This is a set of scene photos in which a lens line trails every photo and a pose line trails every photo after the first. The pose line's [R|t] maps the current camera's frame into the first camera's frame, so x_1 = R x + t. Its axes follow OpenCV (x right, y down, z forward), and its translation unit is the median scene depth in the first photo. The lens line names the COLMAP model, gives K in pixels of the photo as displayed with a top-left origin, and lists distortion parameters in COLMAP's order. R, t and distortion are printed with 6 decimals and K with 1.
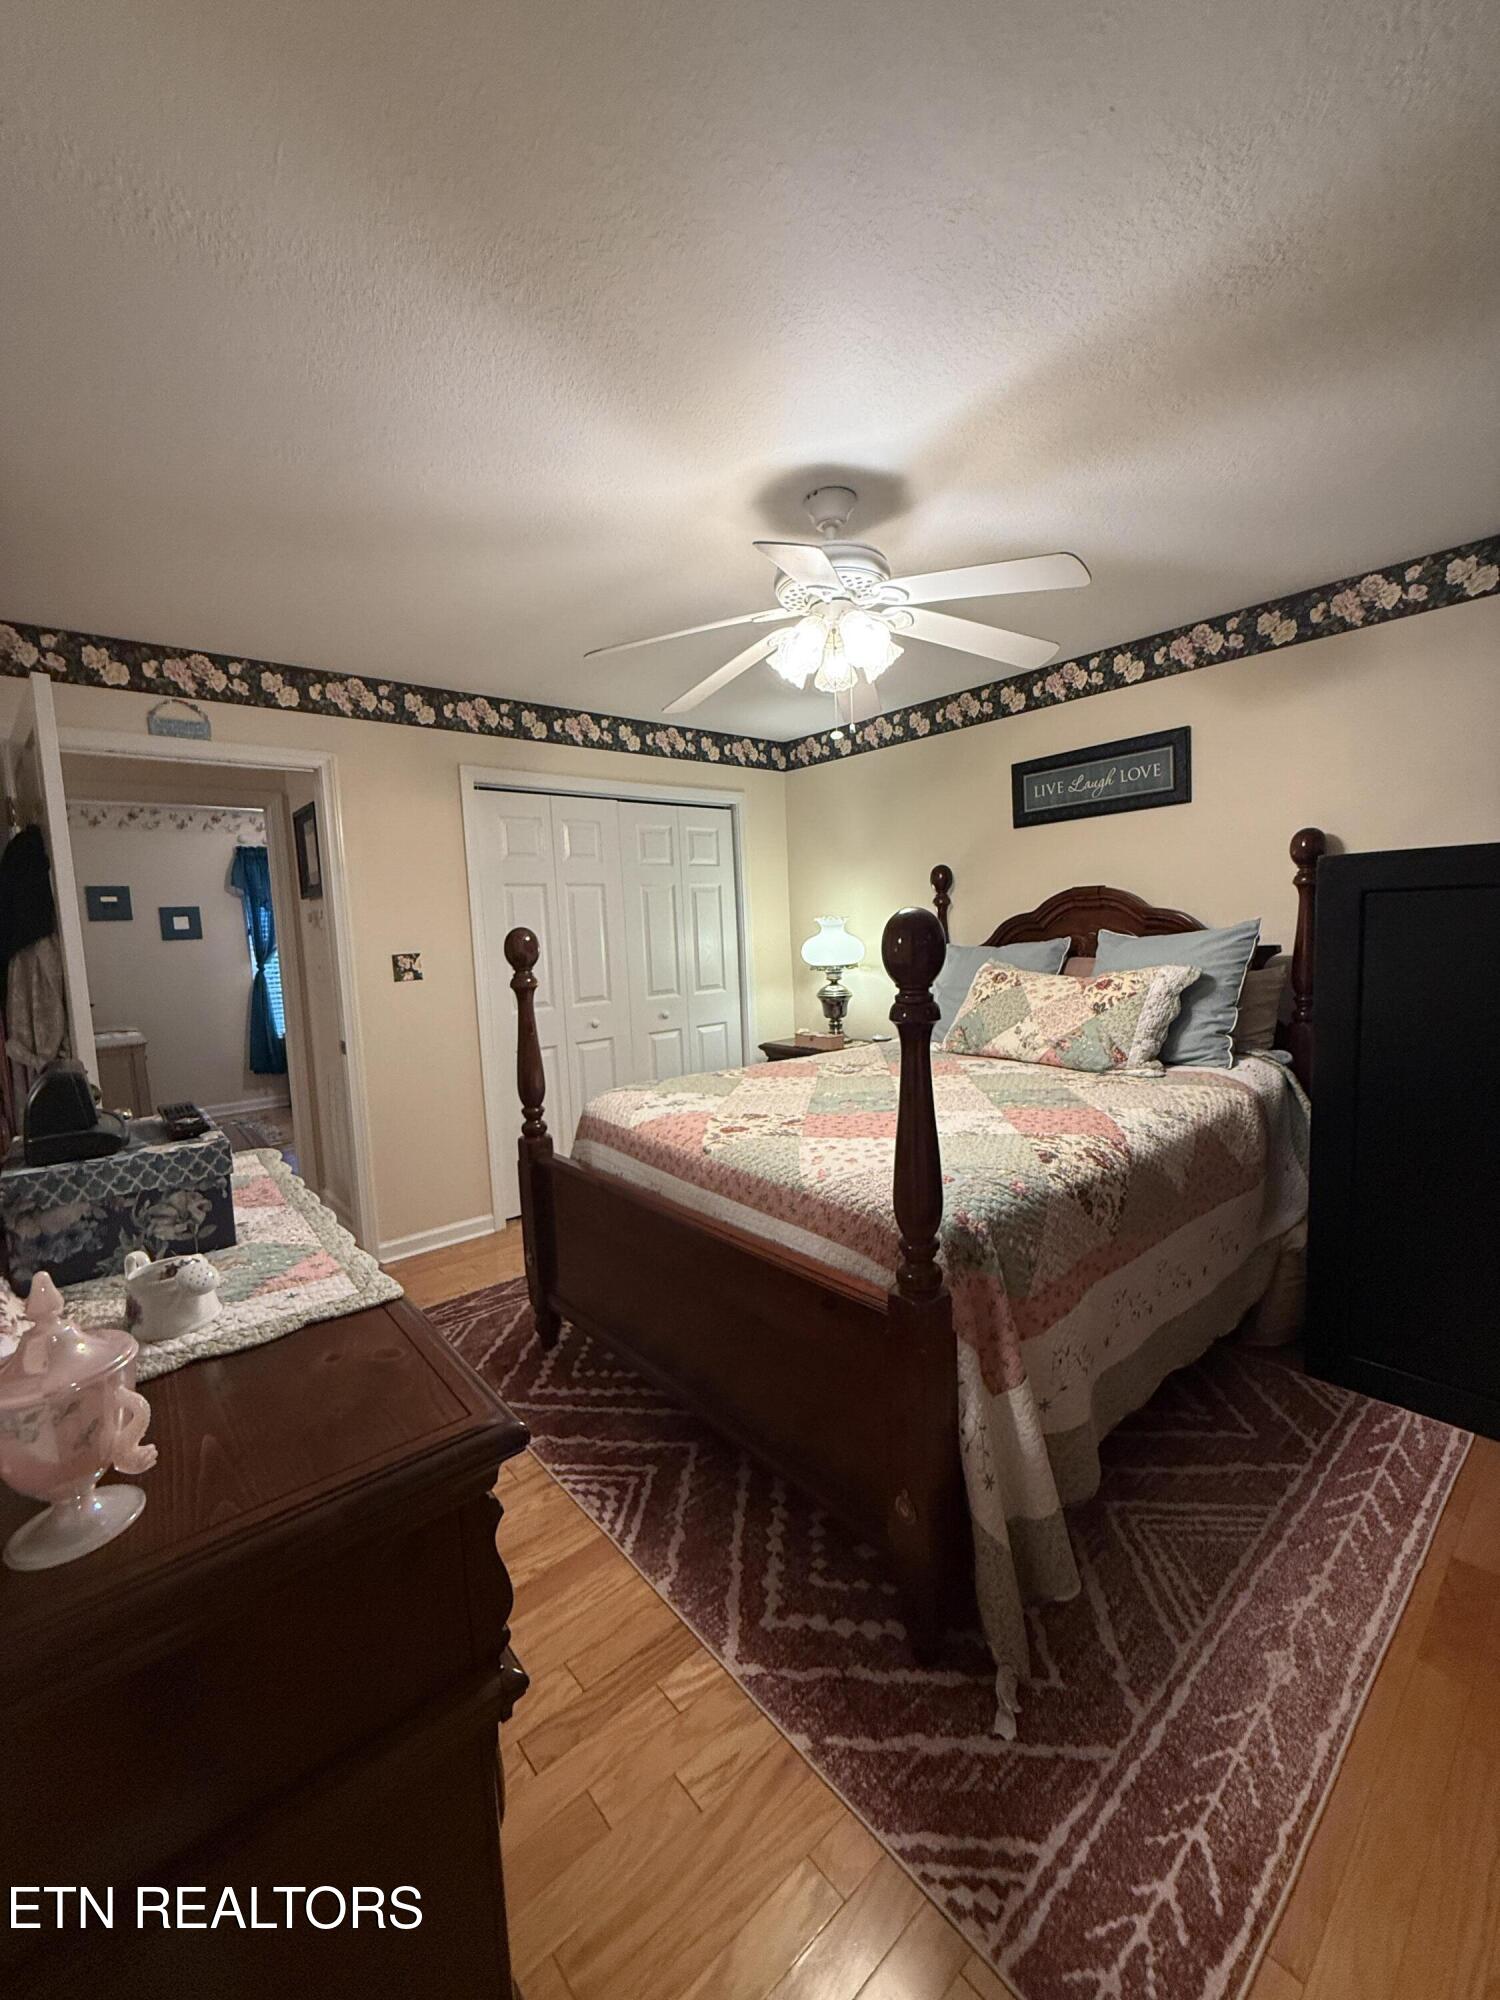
lens RADIAL K [[801.8, 0, 749.2], [0, 801.8, 994.0], [0, 0, 1]] dist [0.000206, -0.000520]
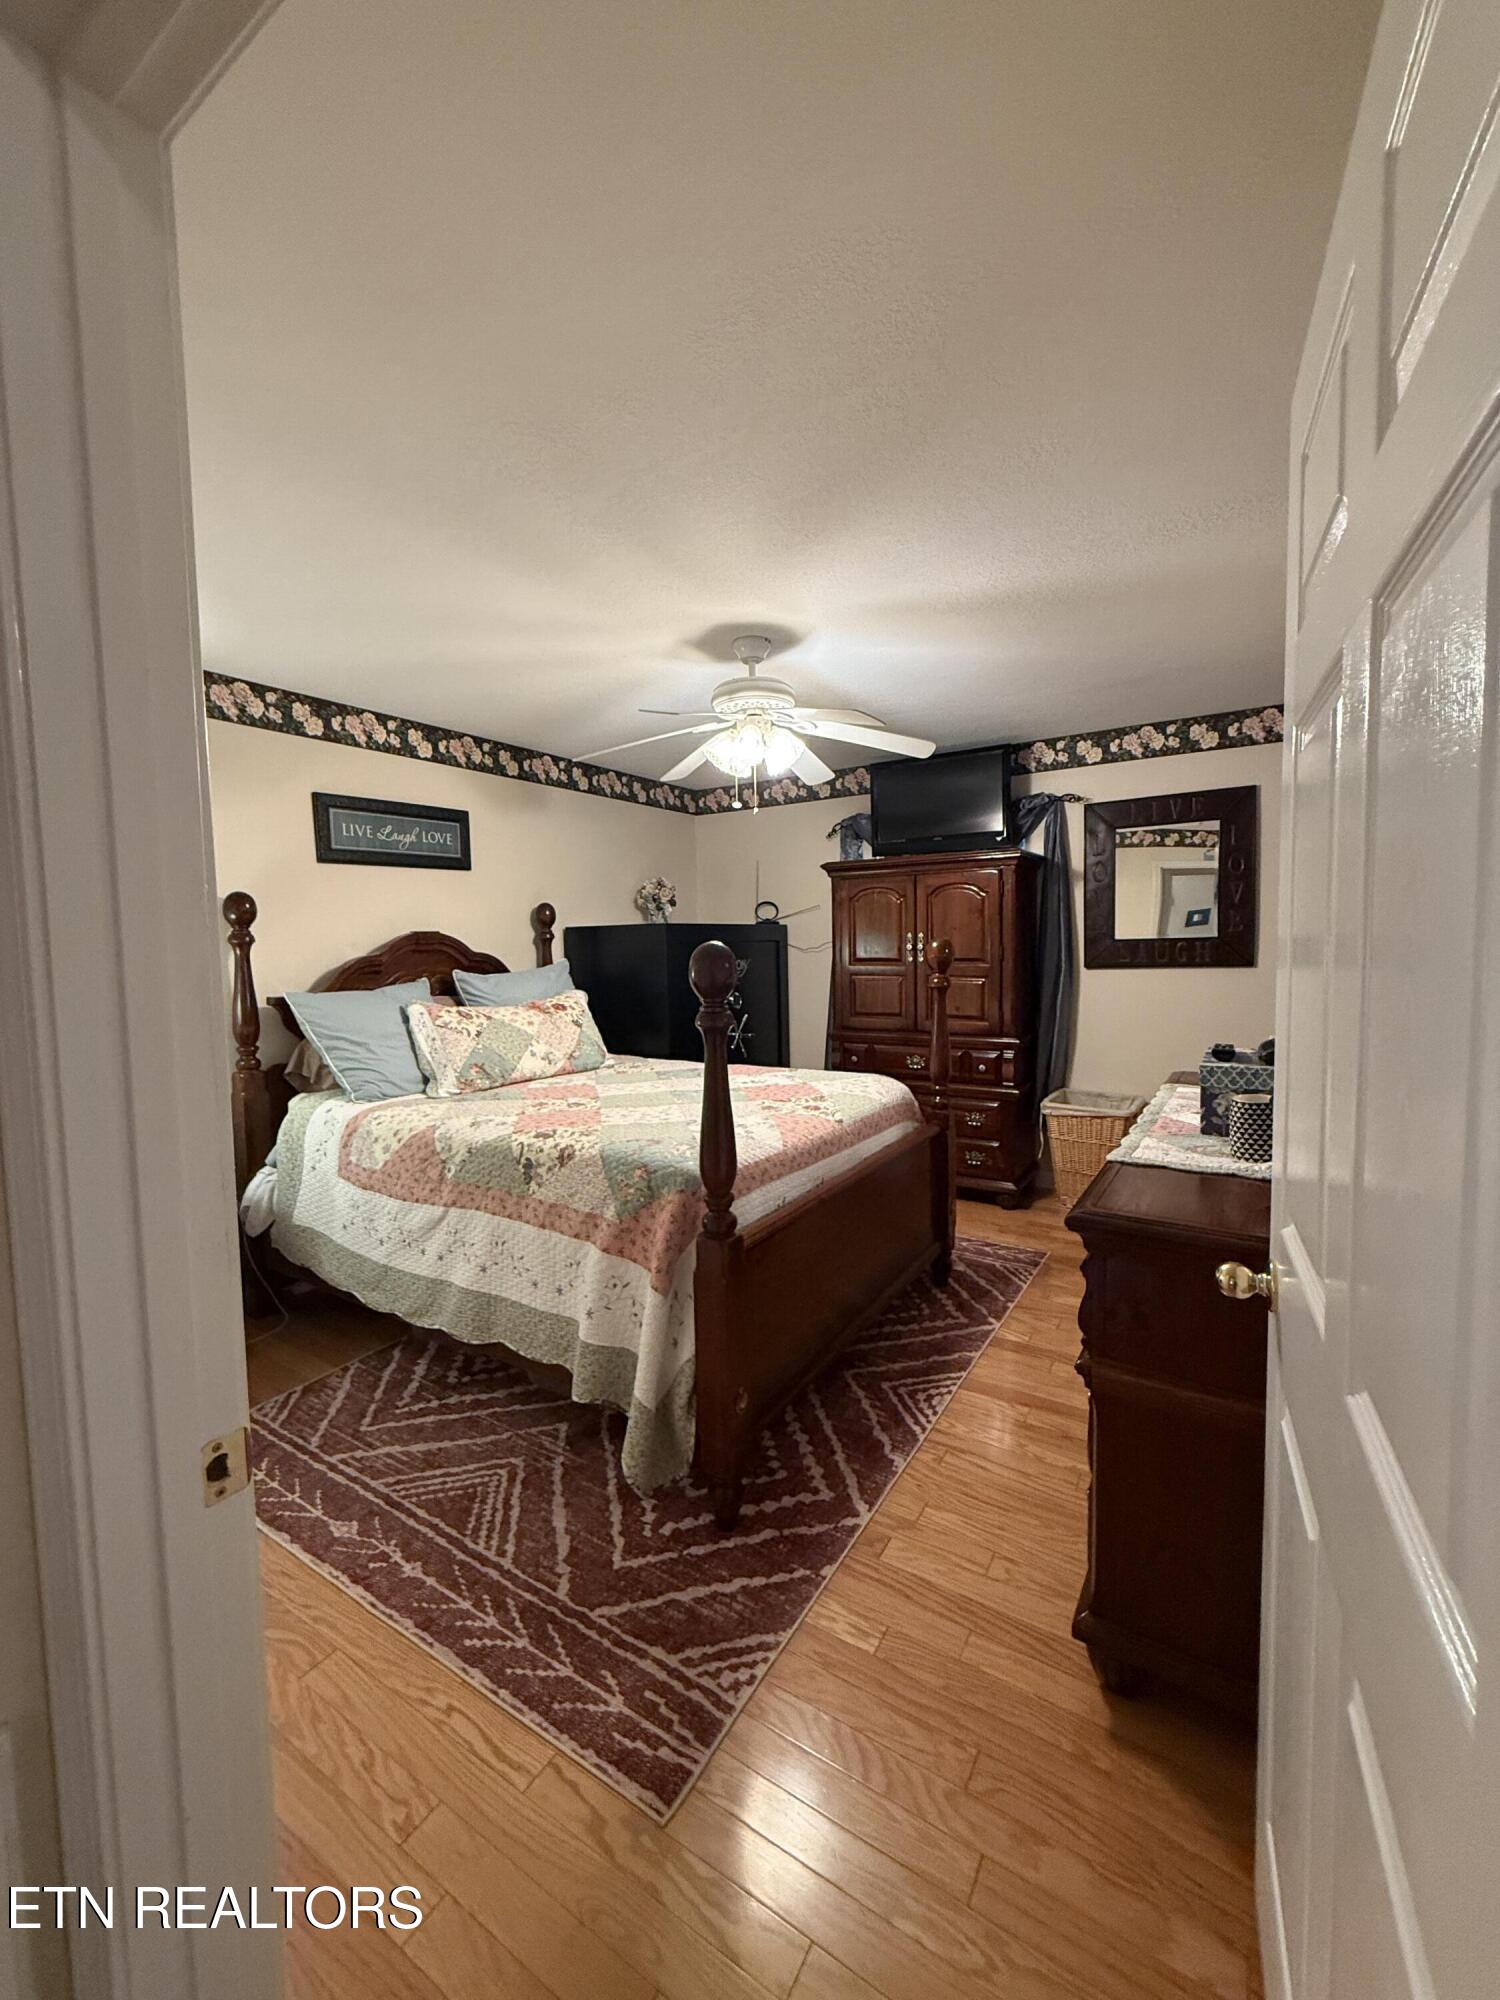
lens RADIAL K [[801.8, 0, 746.8], [0, 801.8, 1000.3], [0, 0, 1]] dist [0.000206, -0.000520]
pose [[-0.295209, -0.022868, 0.955159, -0.947289], [0.119503, 0.990979, 0.060660, -0.069384], [-0.947930, 0.132051, -0.289813, 1.151779]]
